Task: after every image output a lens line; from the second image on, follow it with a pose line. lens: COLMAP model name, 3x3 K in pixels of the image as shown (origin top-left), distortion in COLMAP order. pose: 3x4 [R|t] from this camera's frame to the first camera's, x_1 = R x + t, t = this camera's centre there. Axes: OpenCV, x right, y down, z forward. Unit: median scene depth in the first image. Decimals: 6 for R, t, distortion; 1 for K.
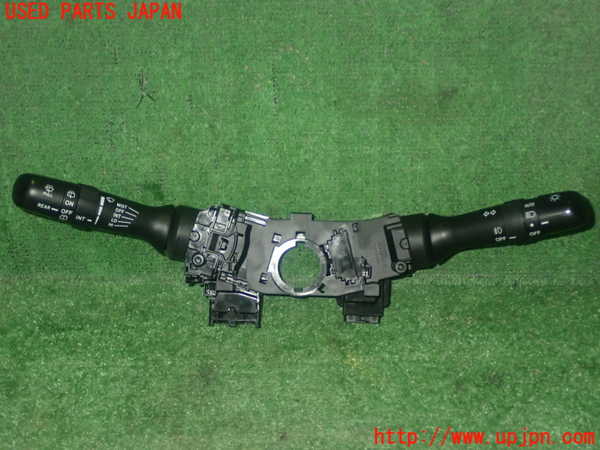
lens RADIAL K [[869.7, 0, 299.3], [0, 869.7, 224.1], [0, 0, 1]] dist [0.013217, 0.000000]
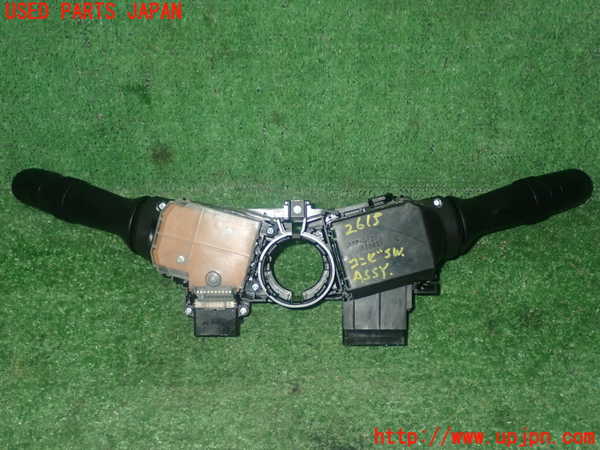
lens RADIAL K [[869.7, 0, 300.6], [0, 869.7, 225.3], [0, 0, 1]] dist [0.013217, 0.000000]
pose [[0.999756, 0.001544, 0.022031, -0.029888], [-0.006243, 0.976623, 0.214871, -0.099881], [-0.021185, -0.214956, 0.976394, 0.150401]]
